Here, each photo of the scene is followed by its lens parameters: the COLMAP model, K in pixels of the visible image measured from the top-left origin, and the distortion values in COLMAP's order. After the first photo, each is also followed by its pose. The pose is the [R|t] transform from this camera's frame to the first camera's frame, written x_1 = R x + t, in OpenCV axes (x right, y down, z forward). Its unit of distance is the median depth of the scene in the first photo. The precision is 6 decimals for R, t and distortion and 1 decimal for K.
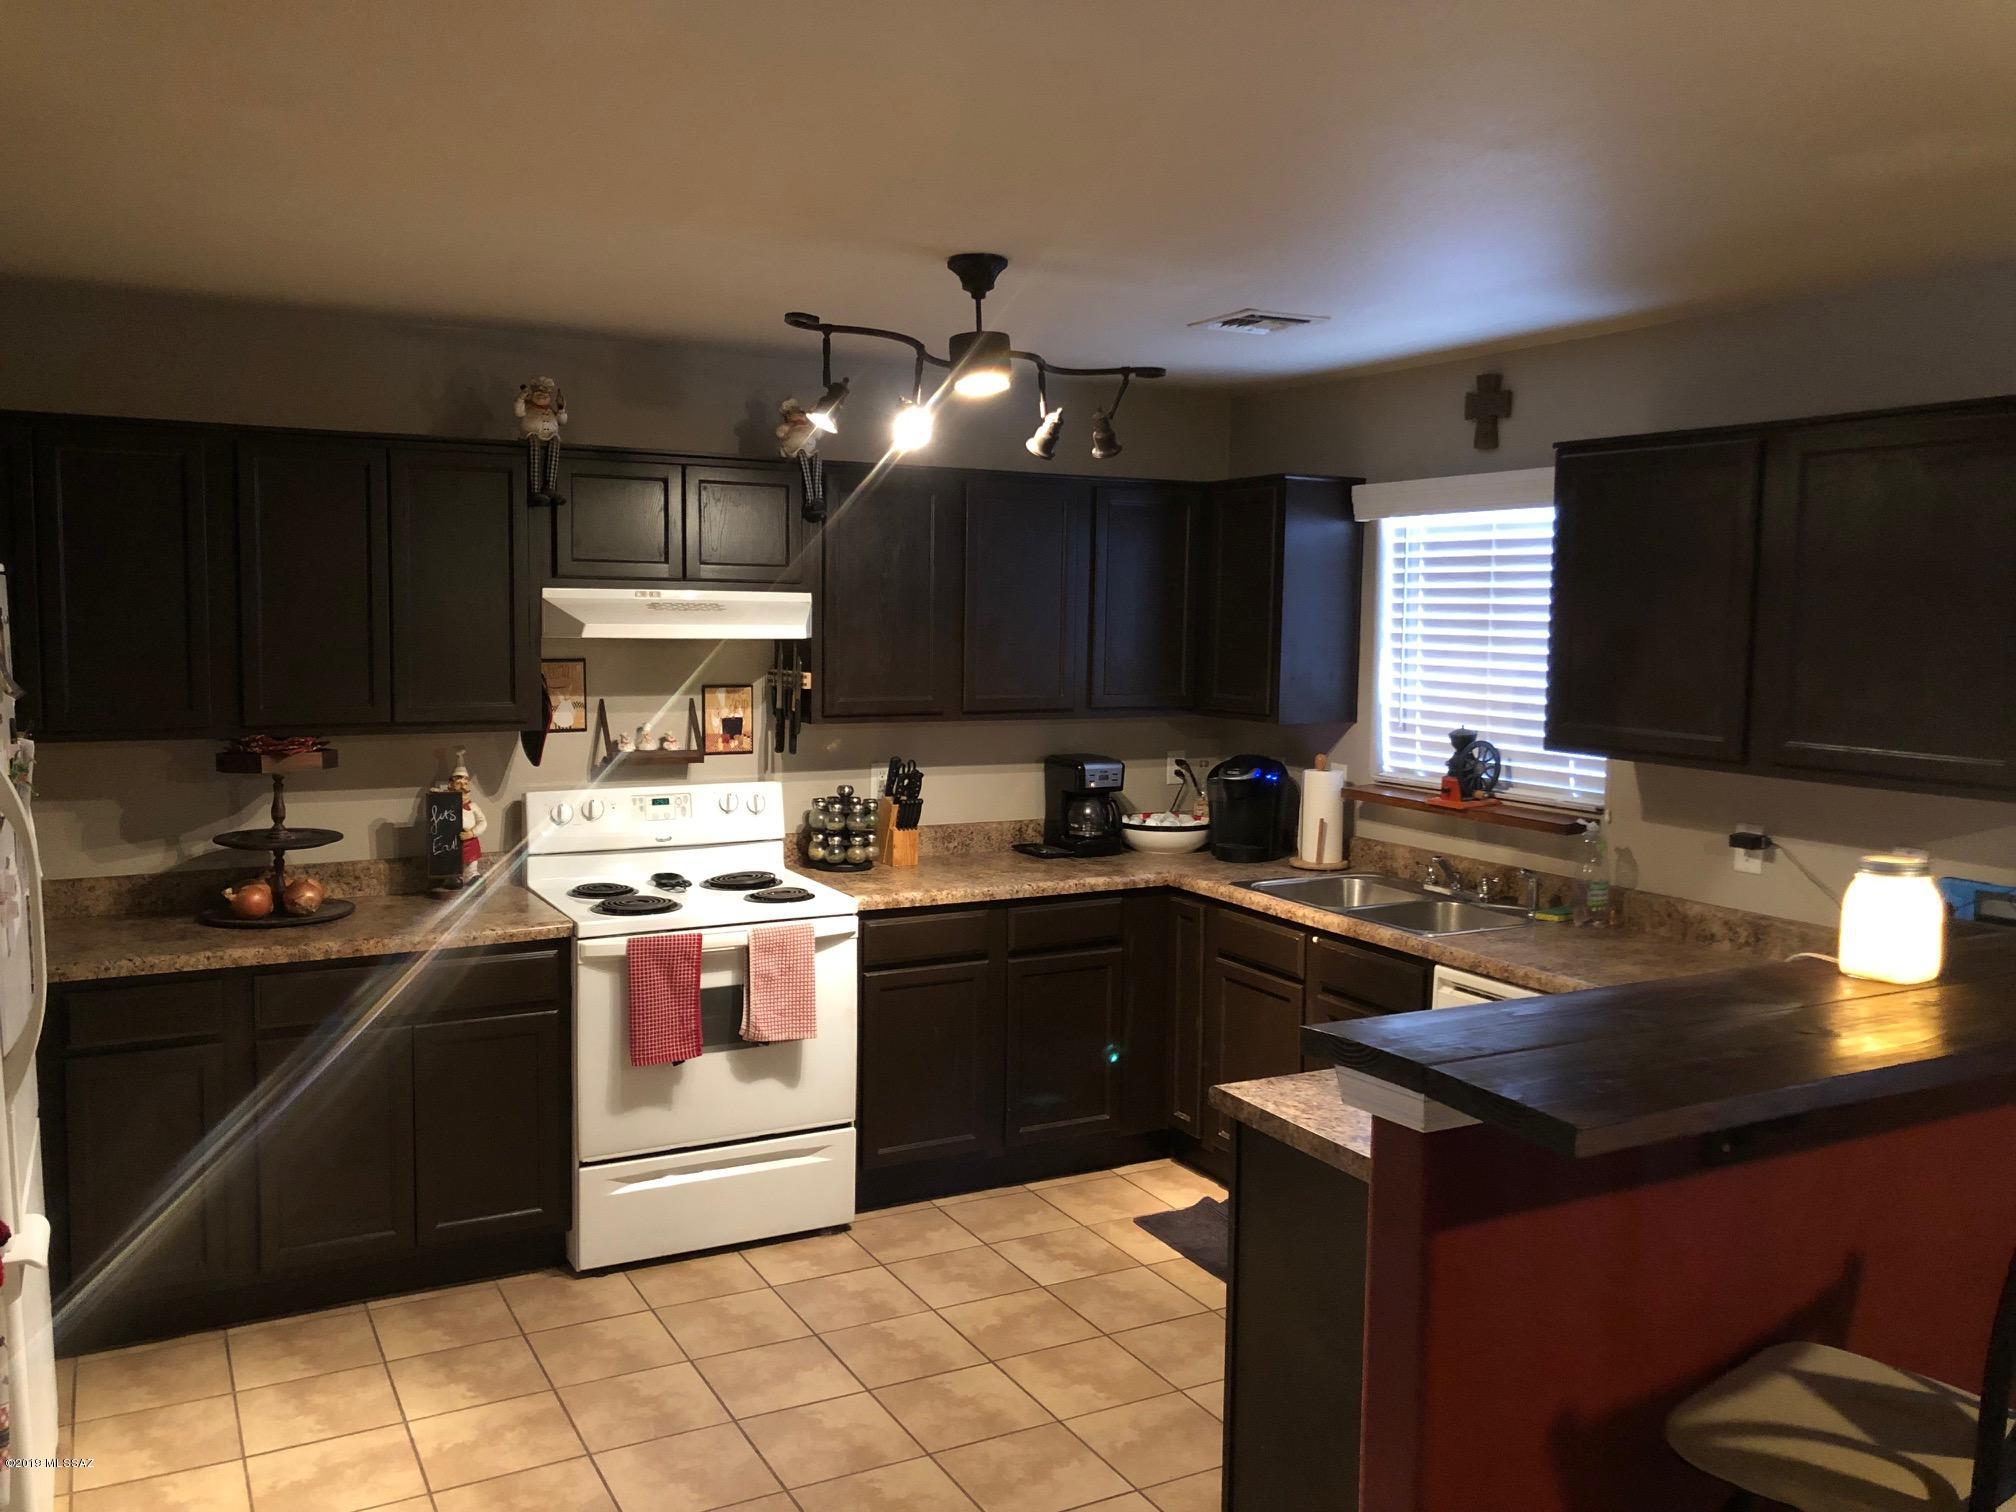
lens RADIAL K [[1639.7, 0, 993.5], [0, 1639.7, 758.7], [0, 0, 1]] dist [0.110235, -0.225589]
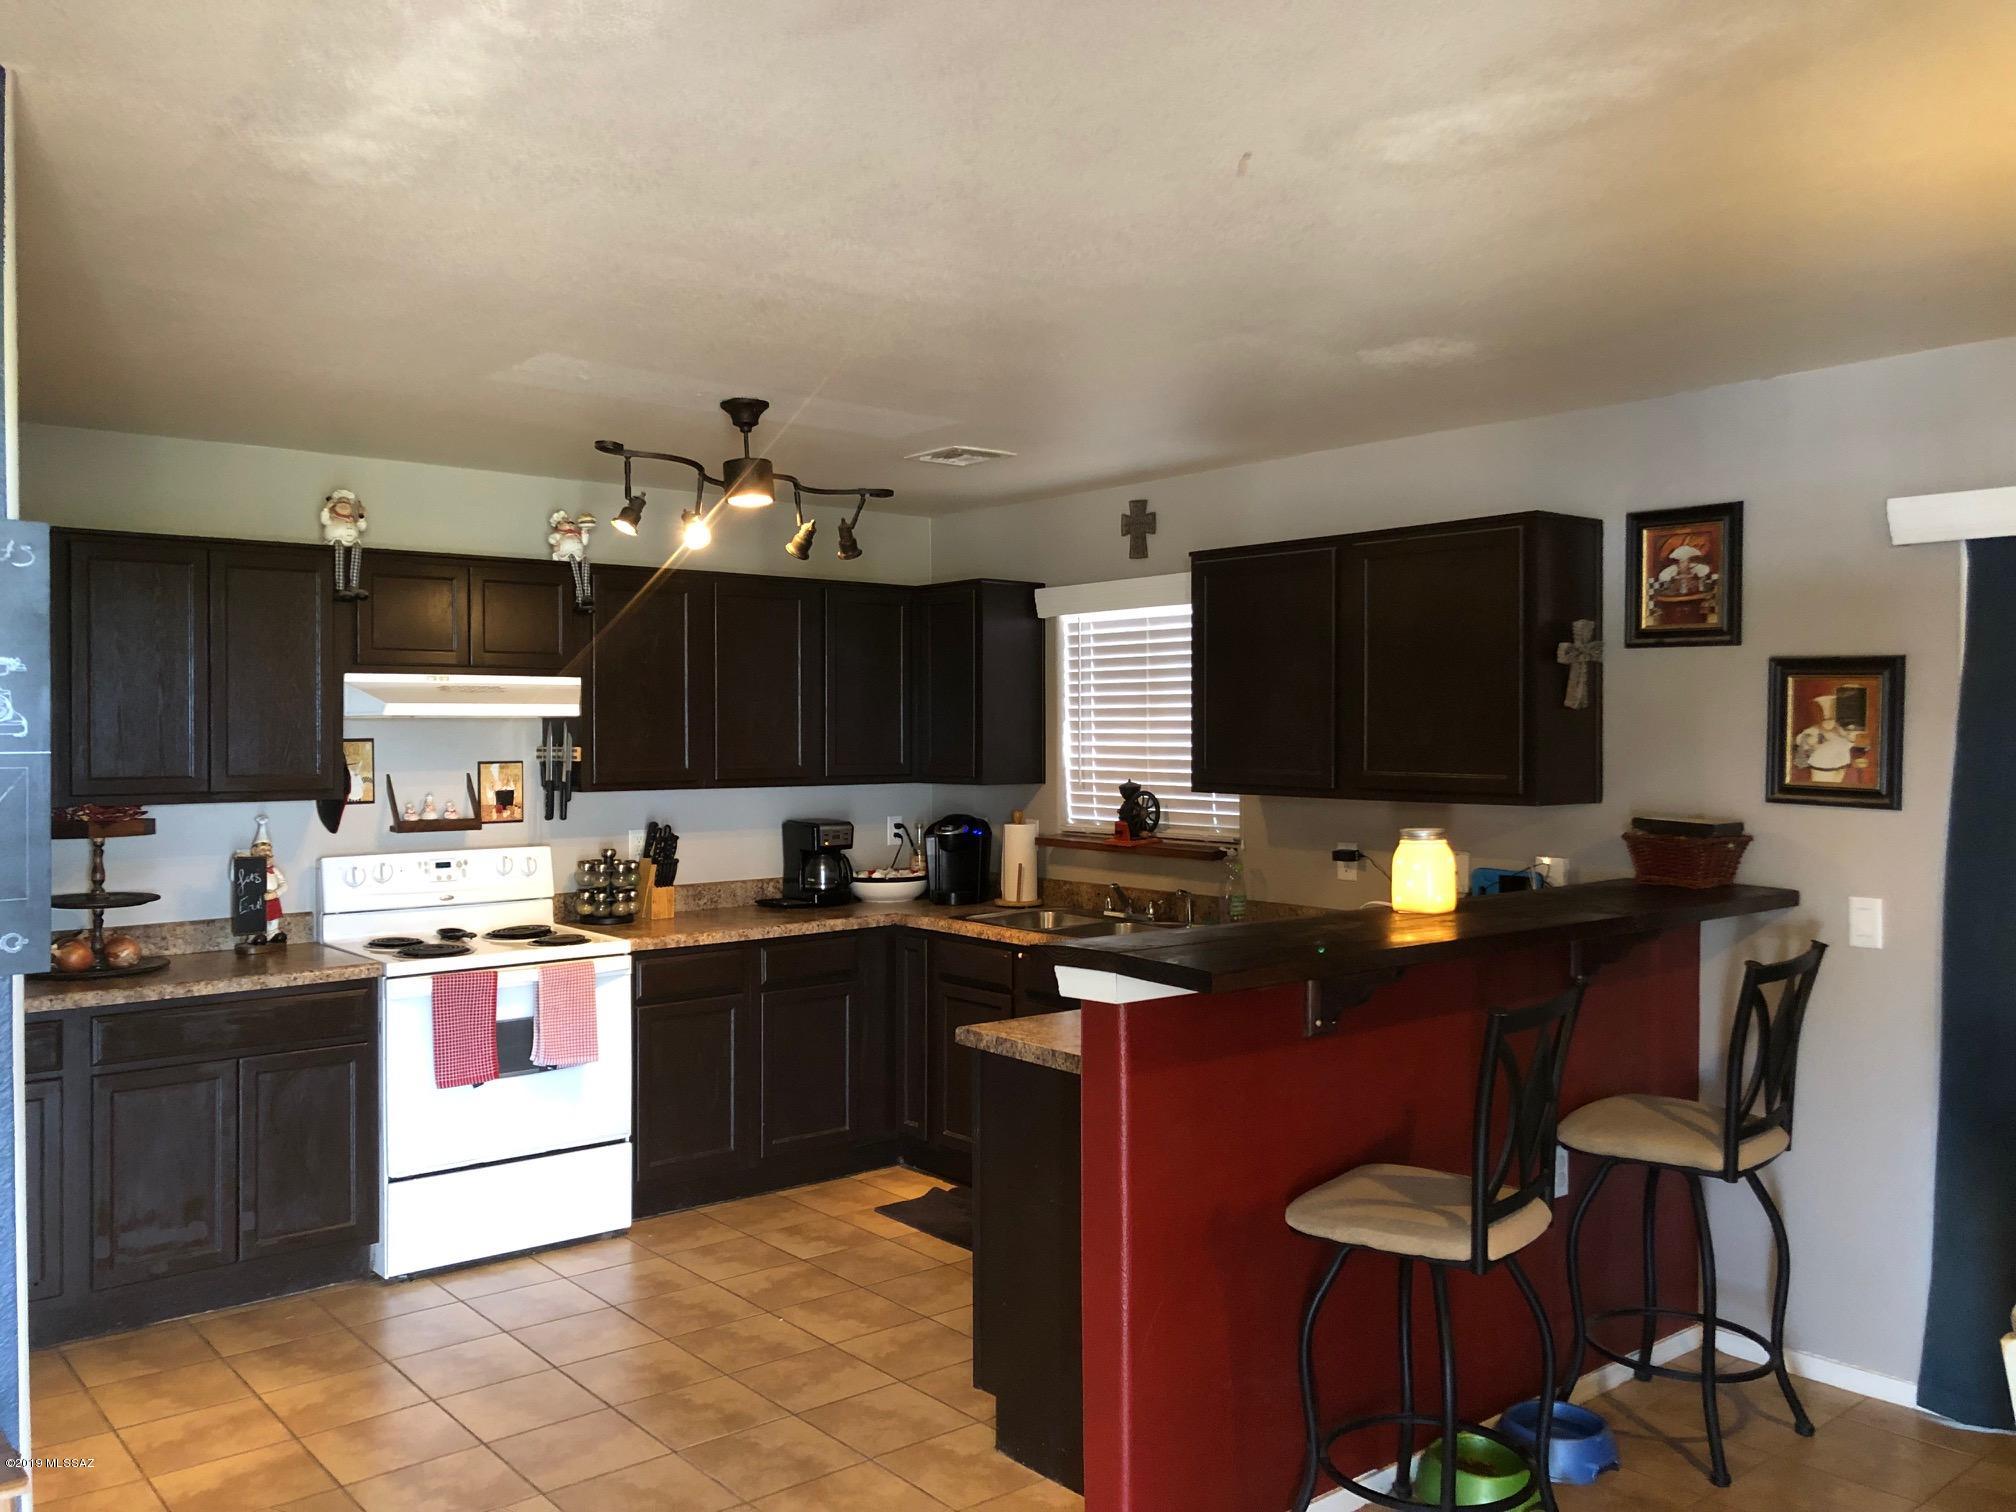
lens RADIAL K [[1646.3, 0, 1008.0], [0, 1646.3, 756.0], [0, 0, 1]] dist [0.033434, -0.051187]
pose [[0.978660, -0.018279, 0.204672, -0.057535], [0.033909, 0.996746, -0.073121, 0.049665], [-0.202669, 0.078501, 0.976096, -0.187958]]
